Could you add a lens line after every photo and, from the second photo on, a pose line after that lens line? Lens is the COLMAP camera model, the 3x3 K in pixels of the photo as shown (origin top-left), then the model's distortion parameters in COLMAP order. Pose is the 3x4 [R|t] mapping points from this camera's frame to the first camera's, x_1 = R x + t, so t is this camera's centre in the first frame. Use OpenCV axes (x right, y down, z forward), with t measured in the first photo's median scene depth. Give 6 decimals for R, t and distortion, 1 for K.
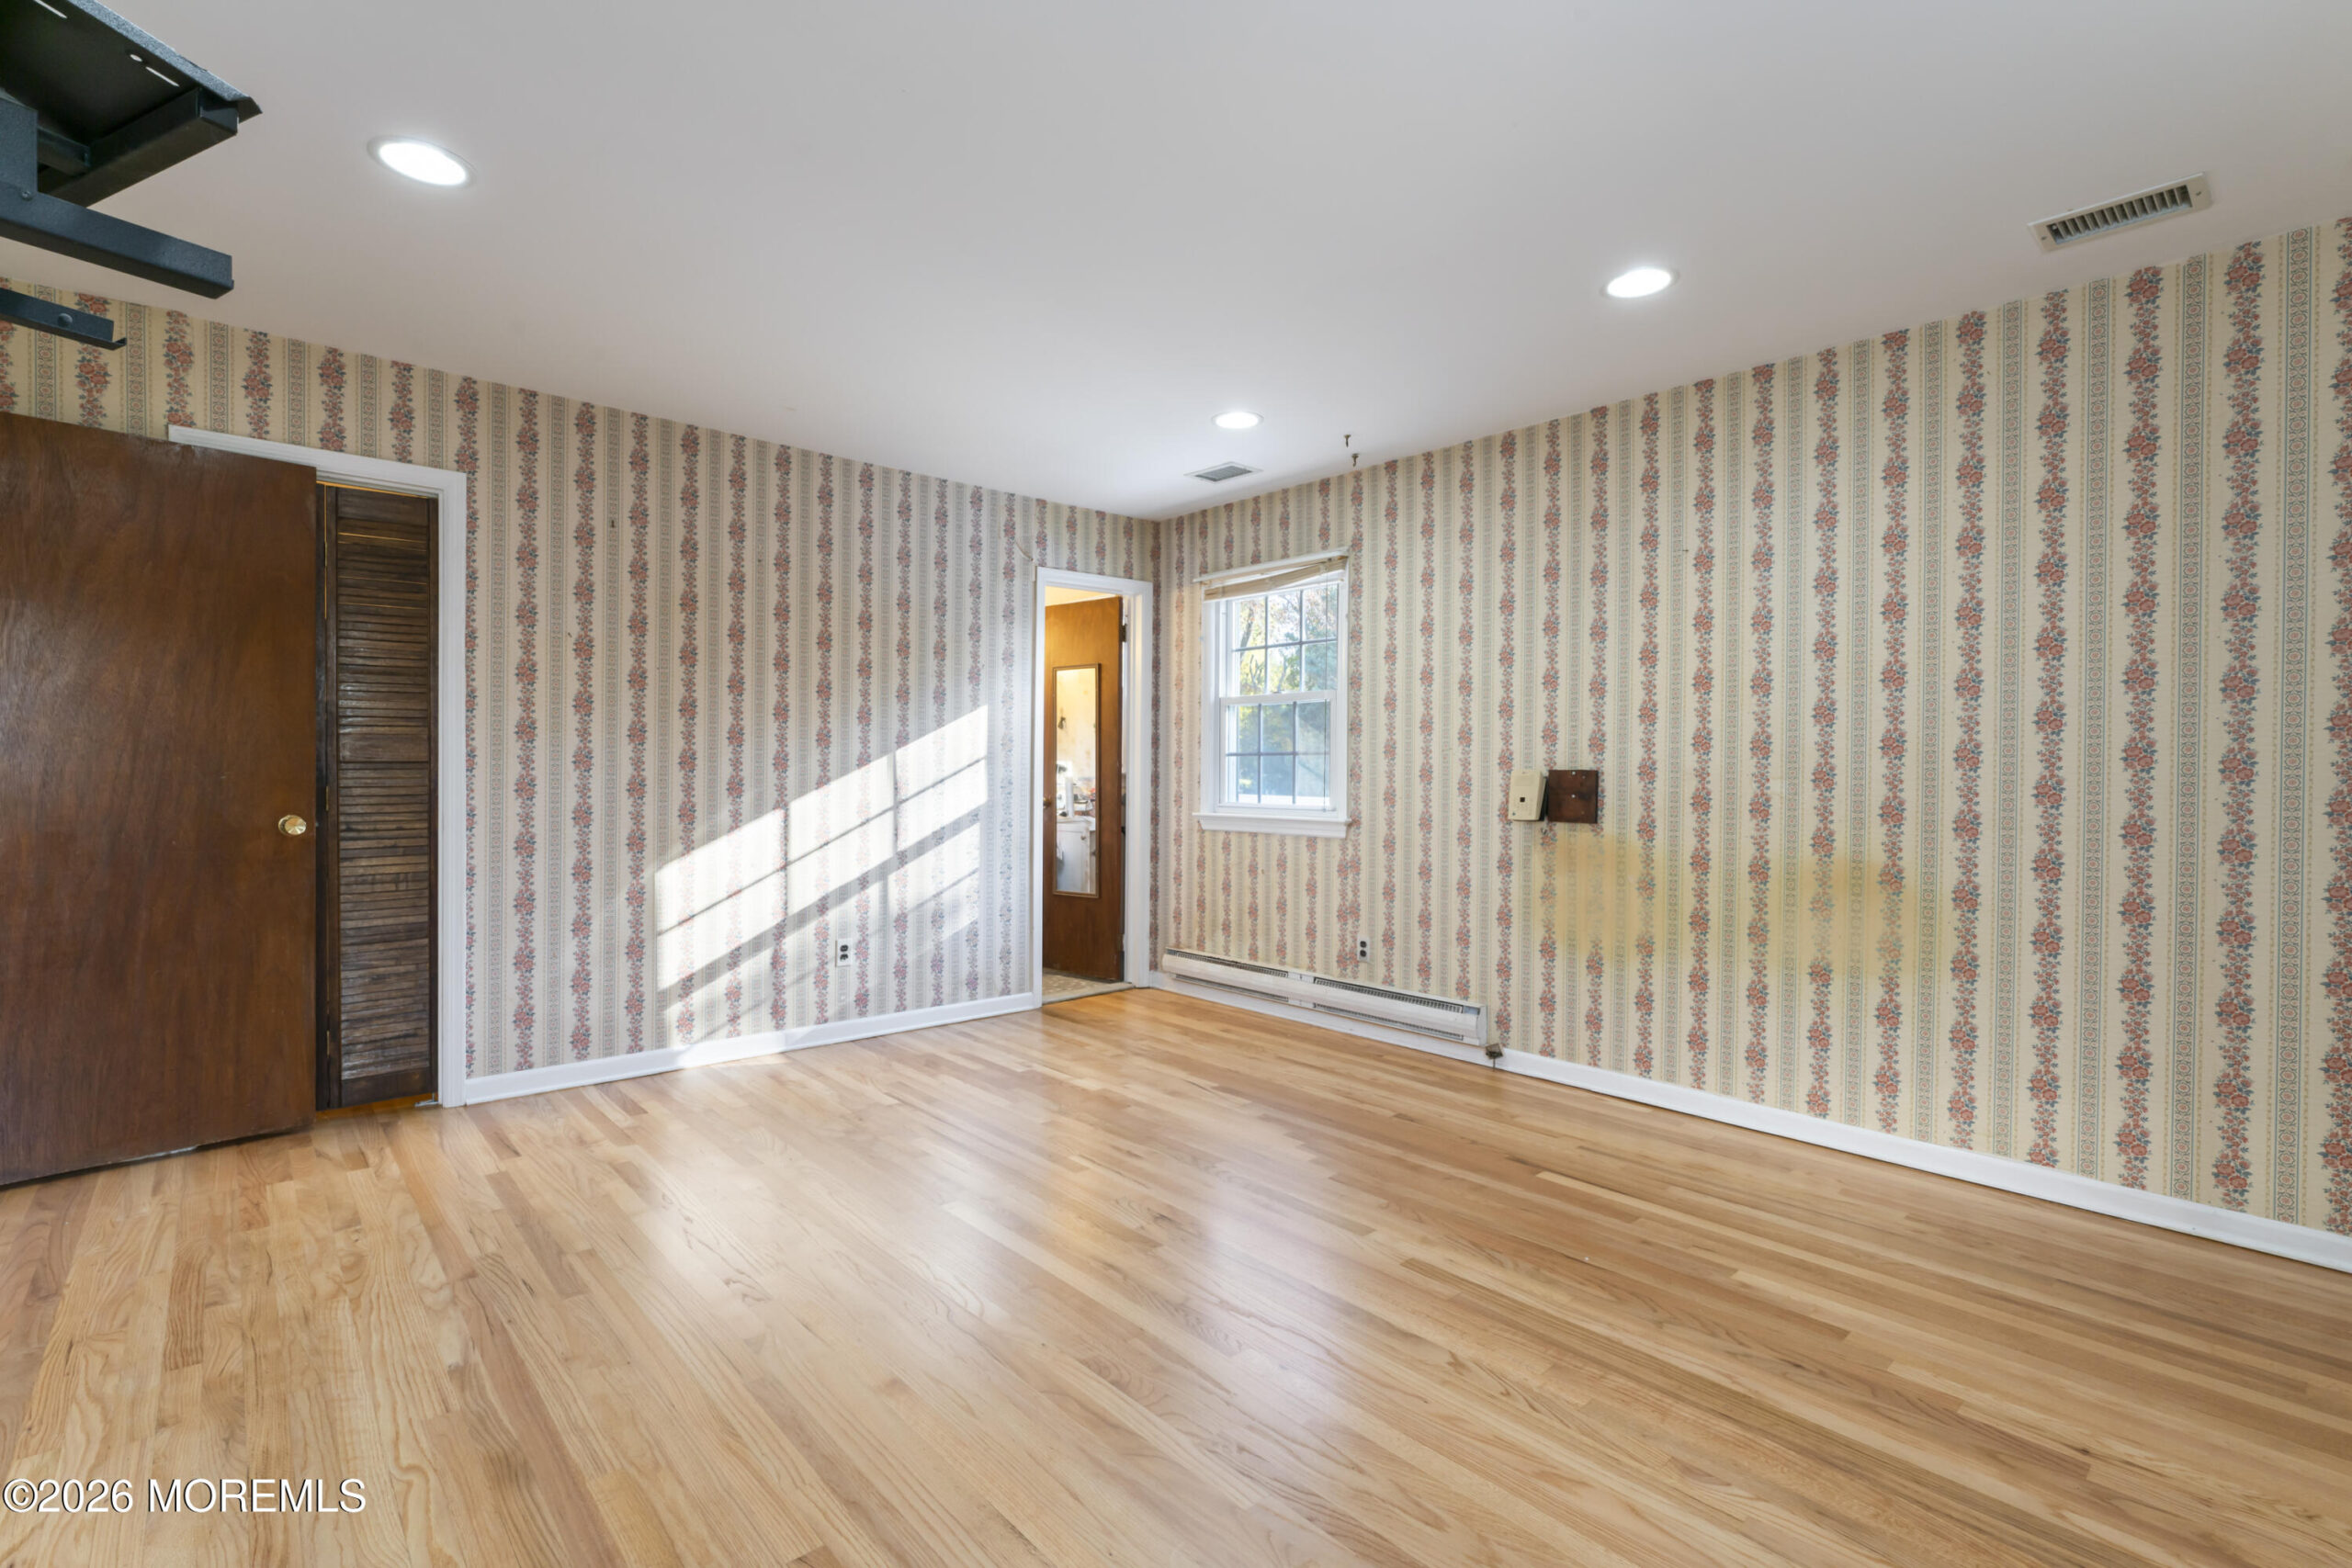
lens RADIAL K [[1070.8, 0, 1168.1], [0, 1070.8, 776.1], [0, 0, 1]] dist [-0.005764, 0.000860]
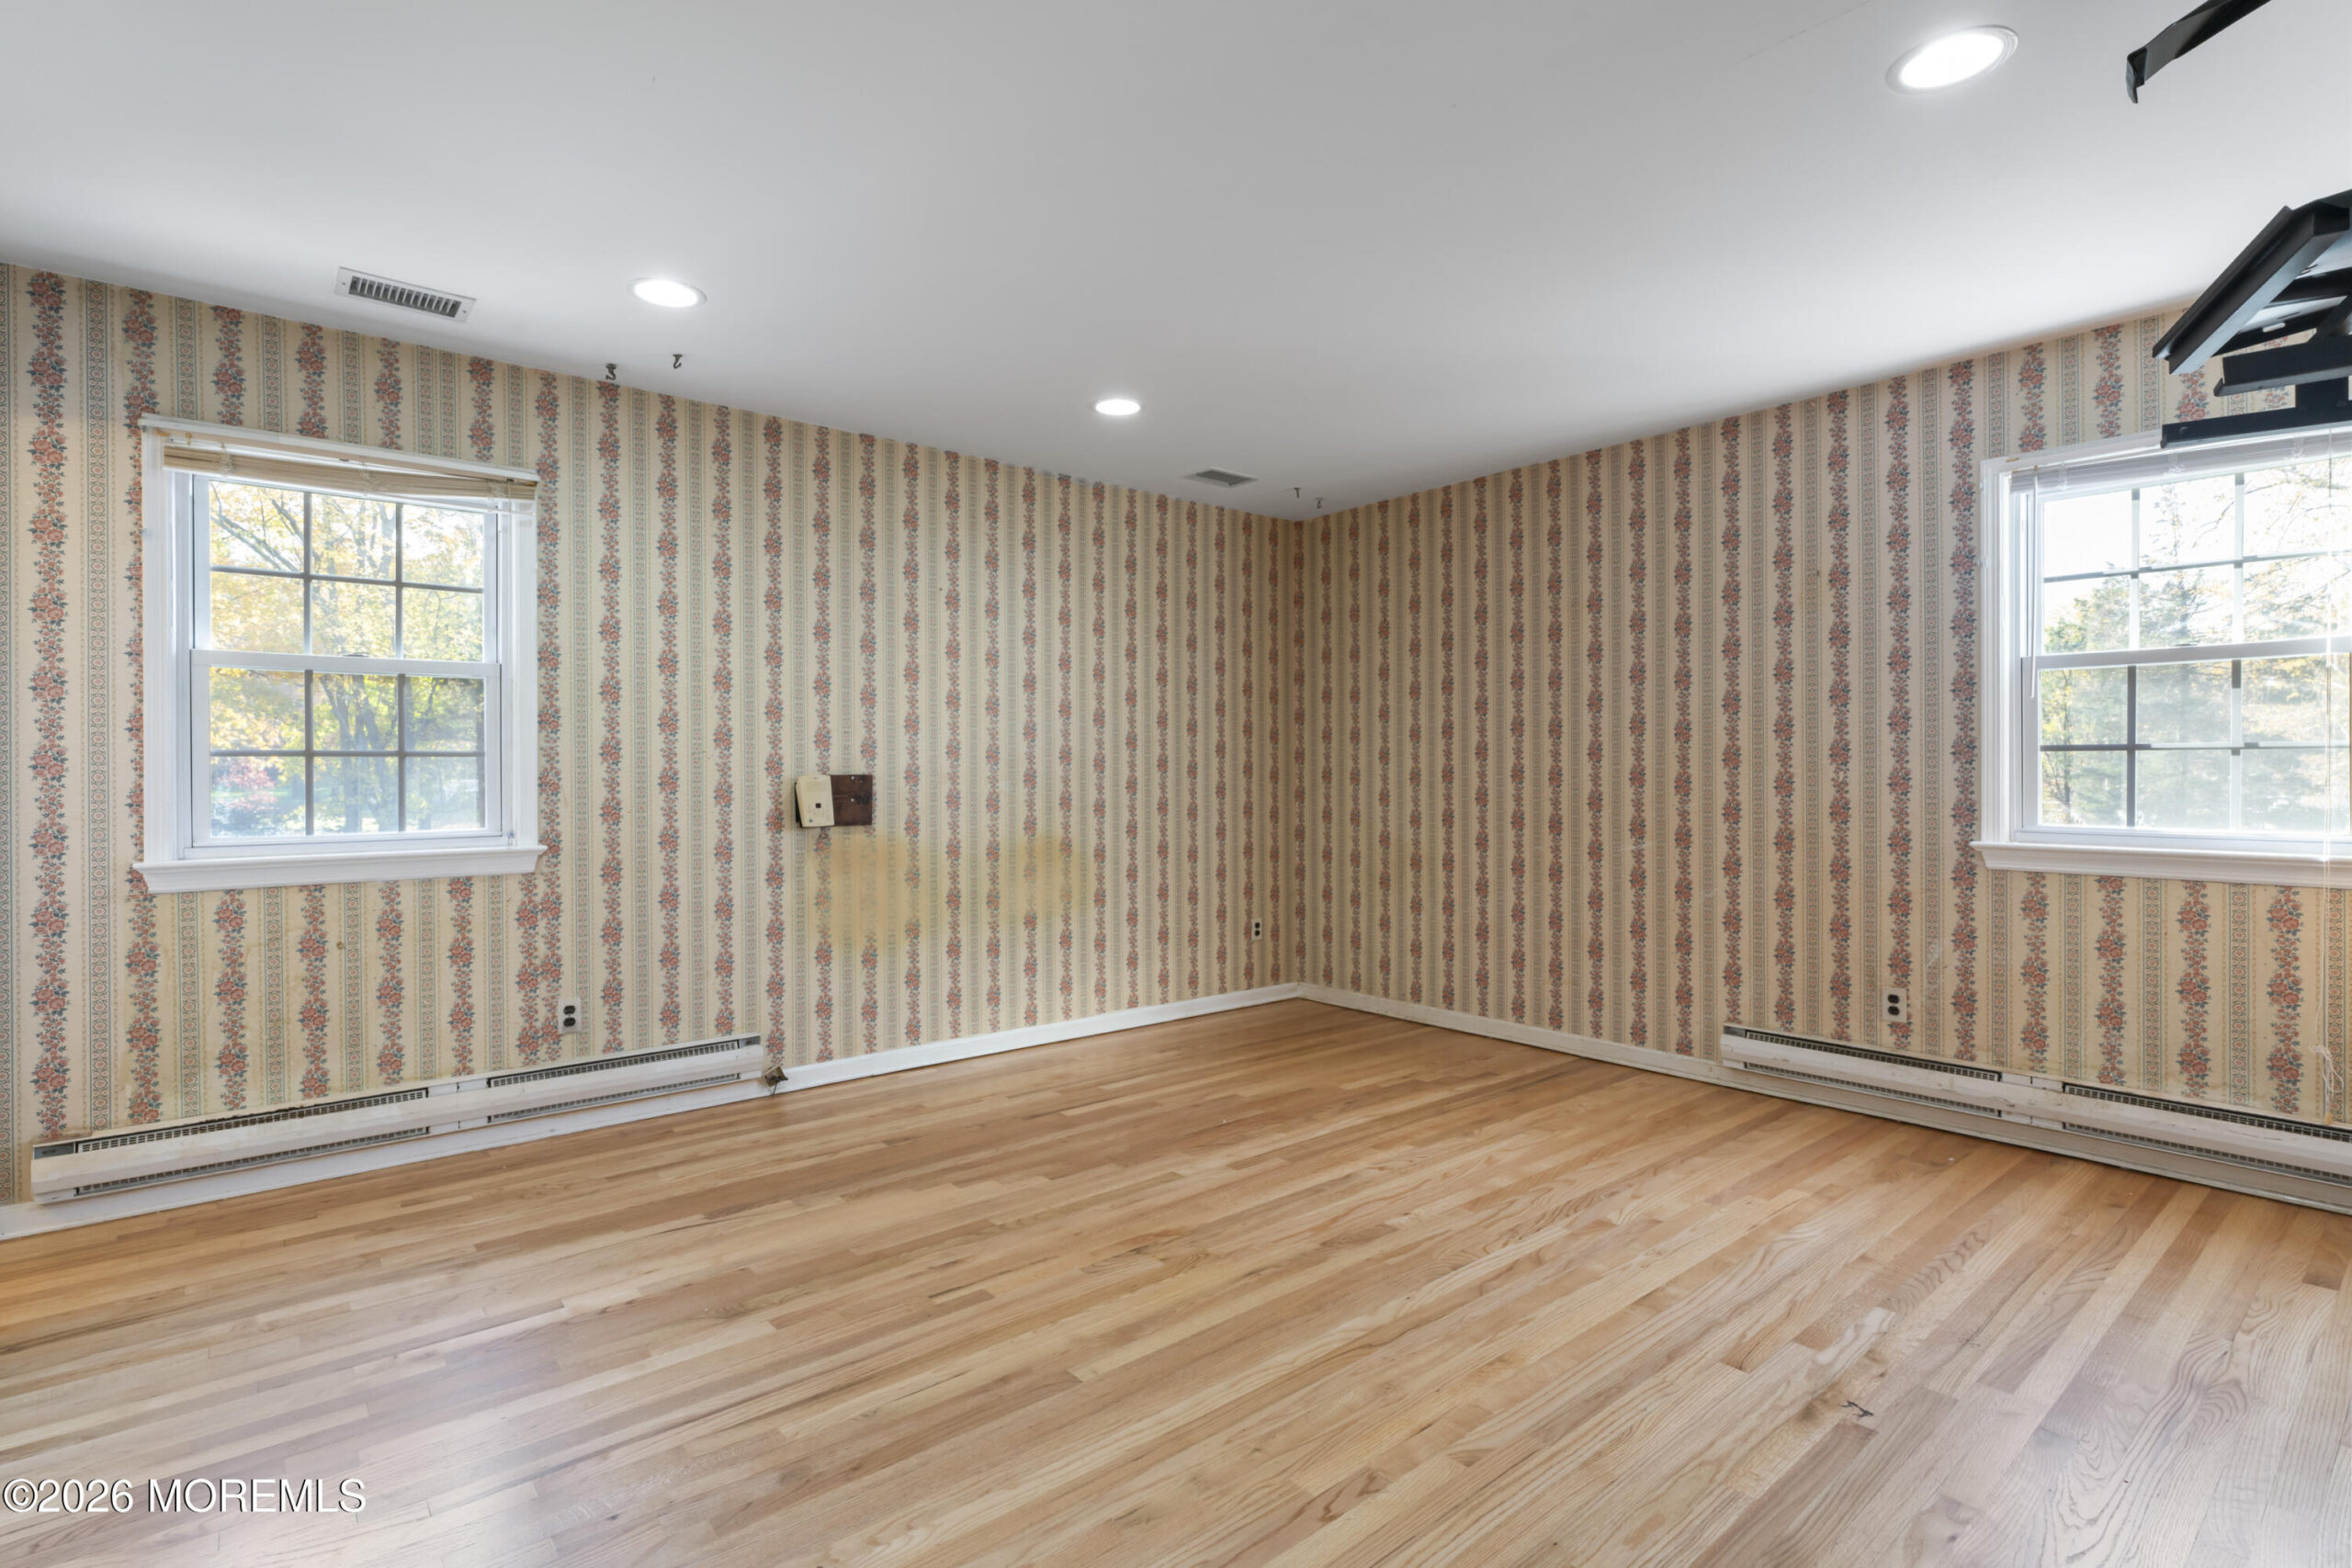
lens RADIAL K [[1121.5, 0, 1168.2], [0, 1121.5, 775.3], [0, 0, 1]] dist [-0.000365, -0.001971]
pose [[0.032801, -0.009862, 0.999413, -0.699872], [0.009593, 0.999908, 0.009552, -0.012810], [-0.999416, 0.009274, 0.032892, 0.658902]]
